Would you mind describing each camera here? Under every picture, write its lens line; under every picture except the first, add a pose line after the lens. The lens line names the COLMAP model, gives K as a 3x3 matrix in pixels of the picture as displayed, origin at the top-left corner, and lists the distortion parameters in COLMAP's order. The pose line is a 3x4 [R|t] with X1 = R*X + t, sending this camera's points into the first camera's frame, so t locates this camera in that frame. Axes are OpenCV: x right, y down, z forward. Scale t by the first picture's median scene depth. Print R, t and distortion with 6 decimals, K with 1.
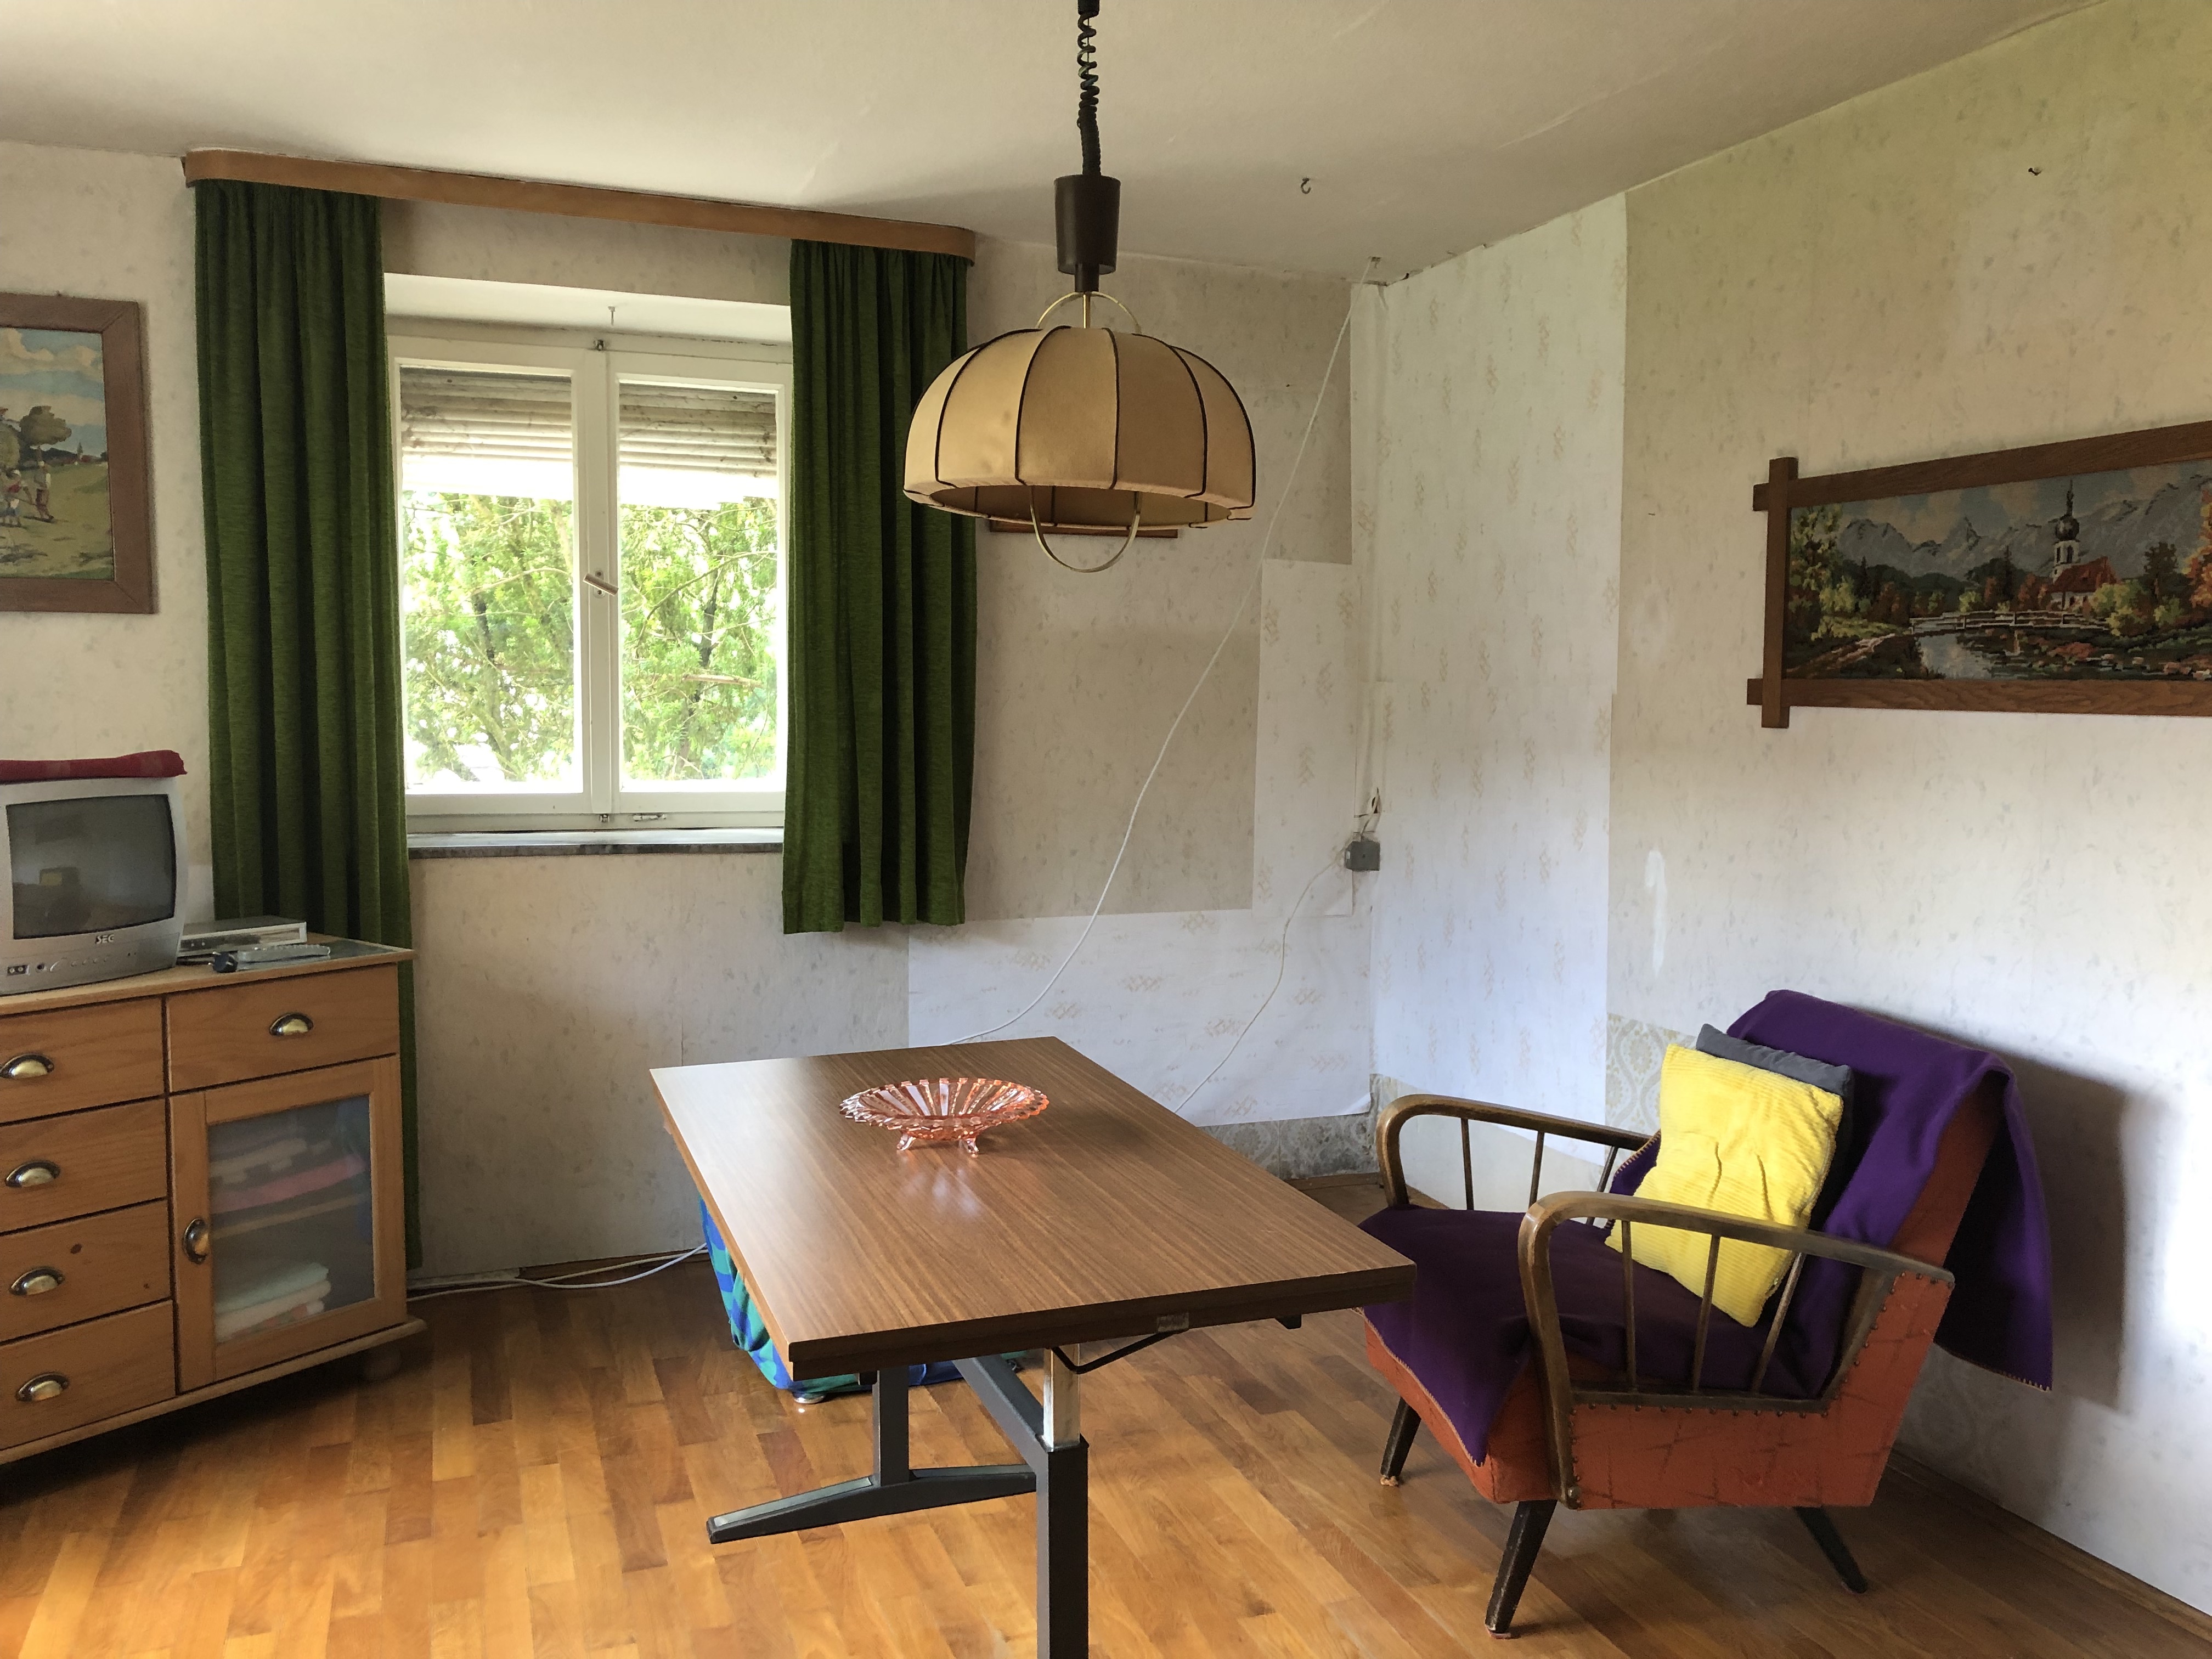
lens RADIAL K [[1829.9, 0, 1102.9], [0, 1829.9, 813.5], [0, 0, 1]] dist [0.090715, -0.092643]
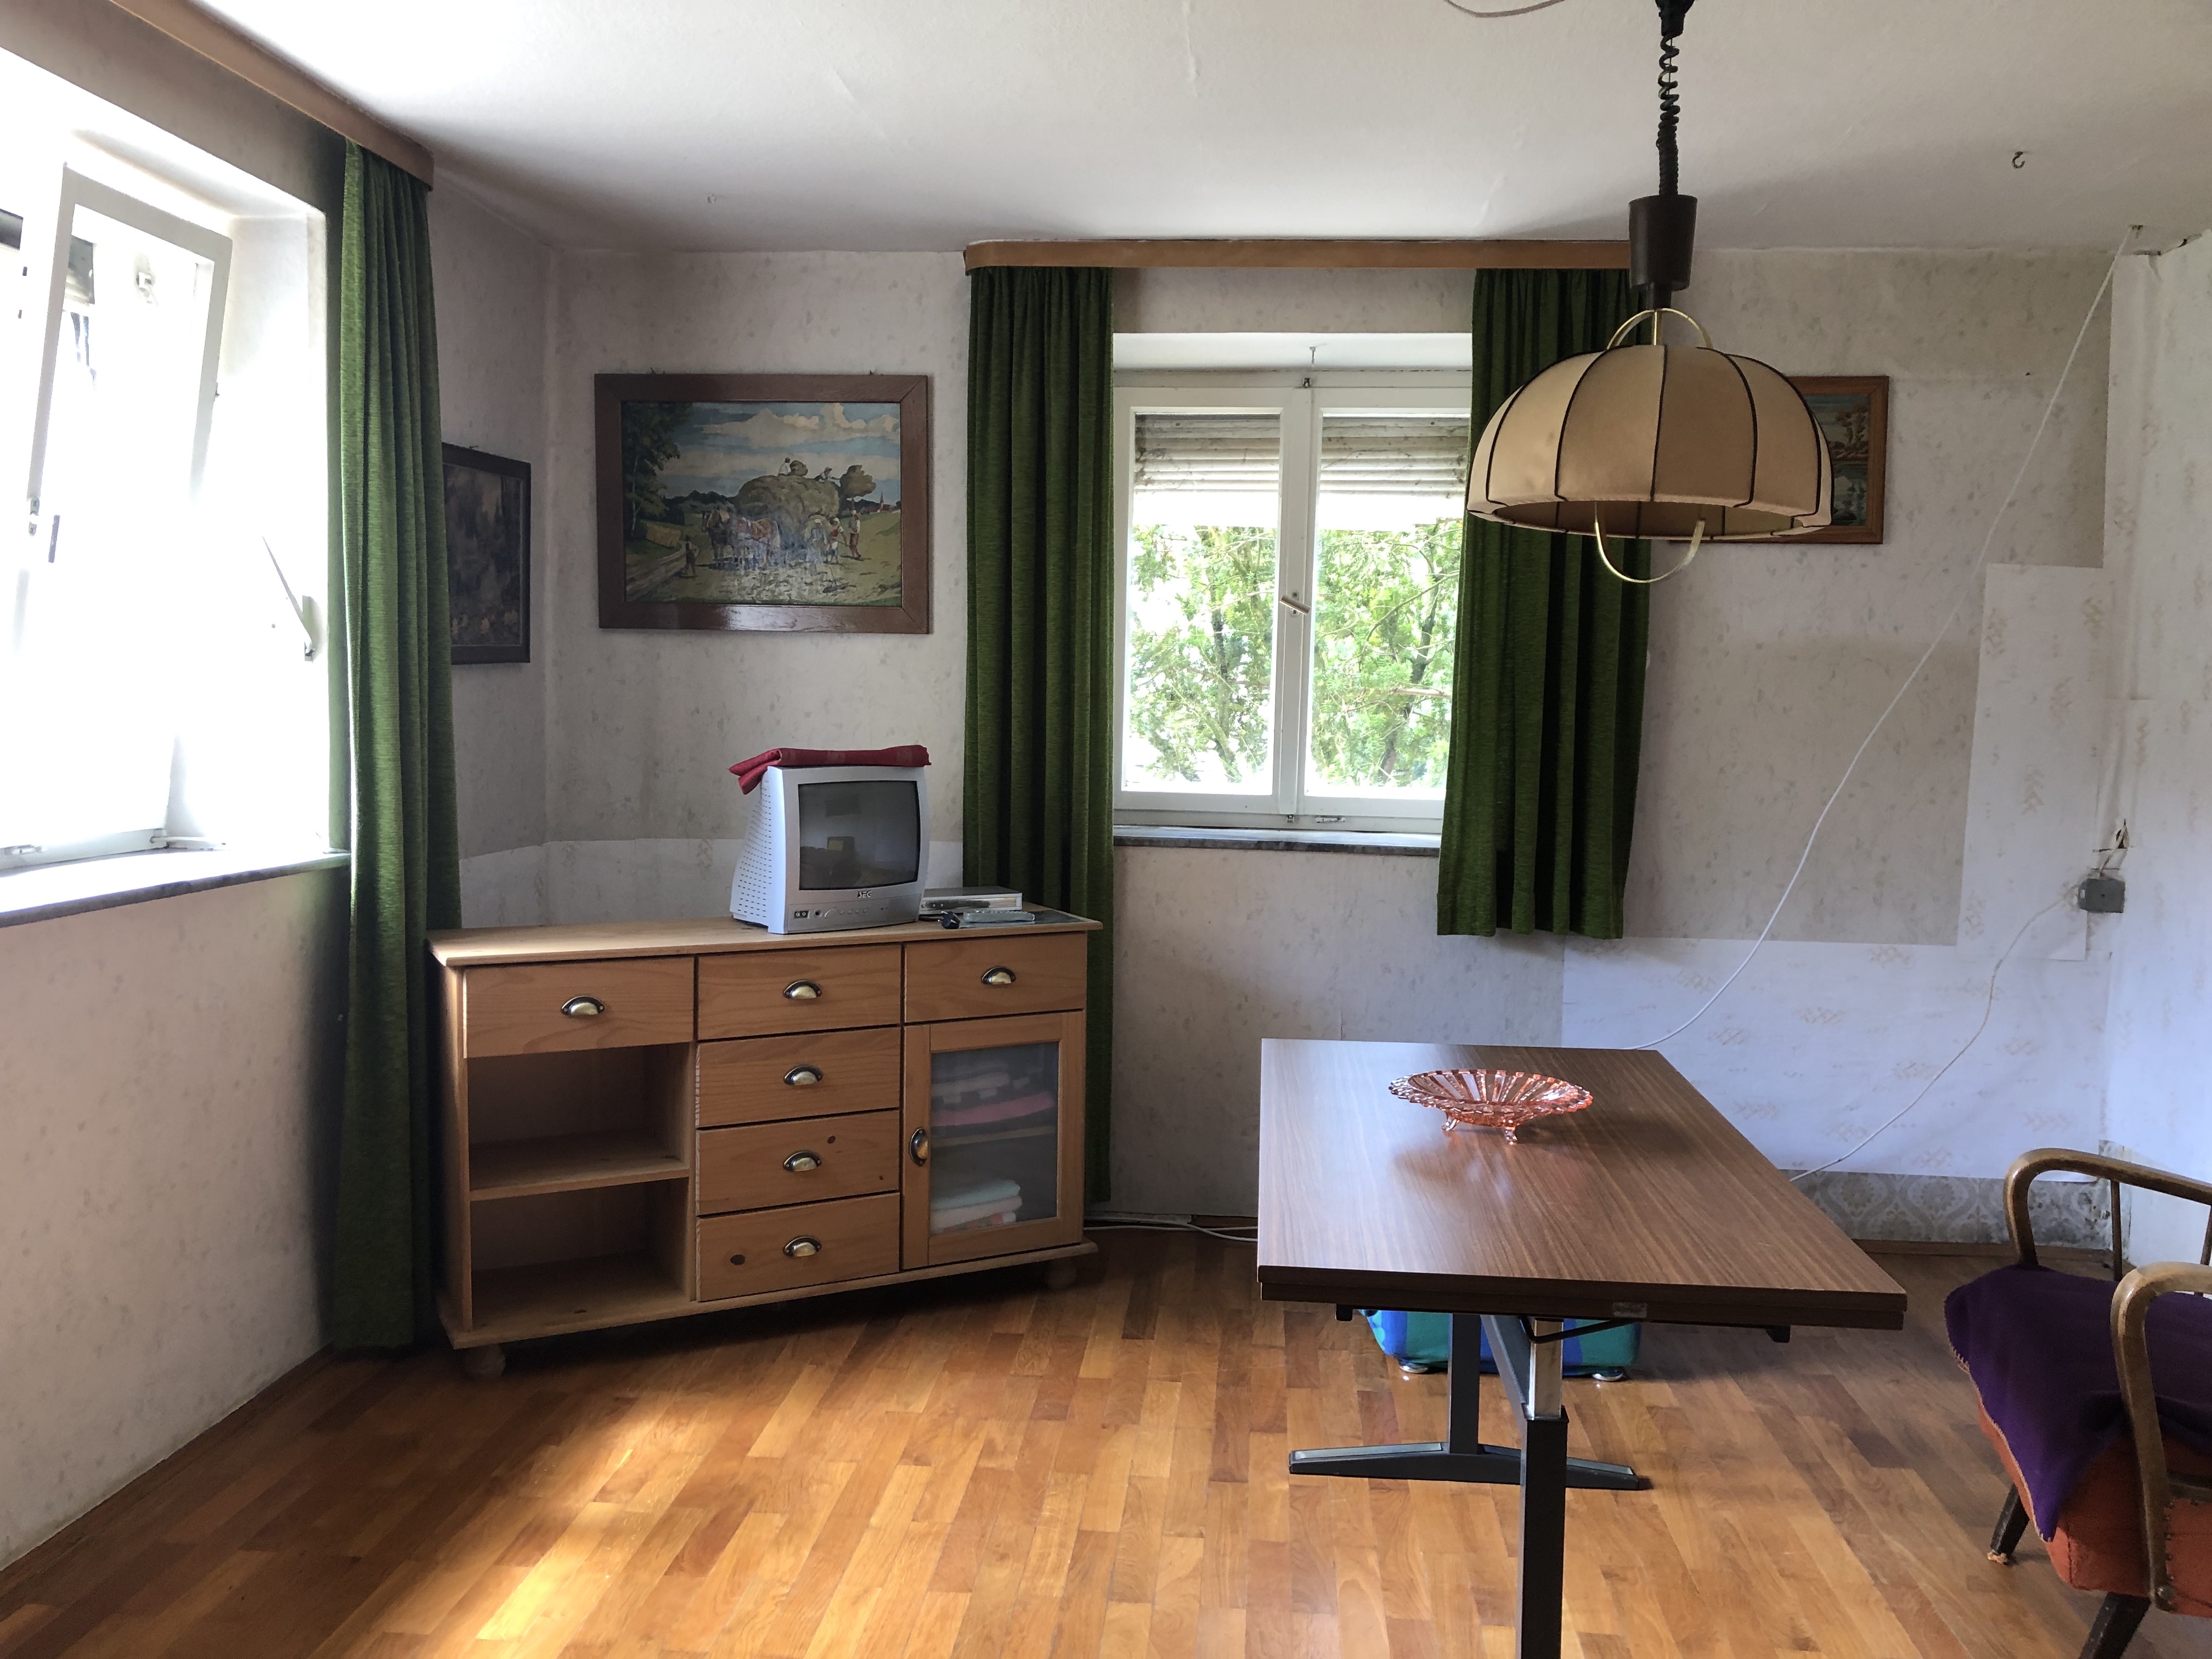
lens RADIAL K [[1831.0, 0, 1105.8], [0, 1831.0, 831.9], [0, 0, 1]] dist [0.128282, -0.155201]
pose [[0.907445, 0.043214, -0.417943, 0.102440], [-0.043236, 0.999020, 0.009420, 0.005941], [0.417941, 0.009522, 0.908424, -0.038167]]
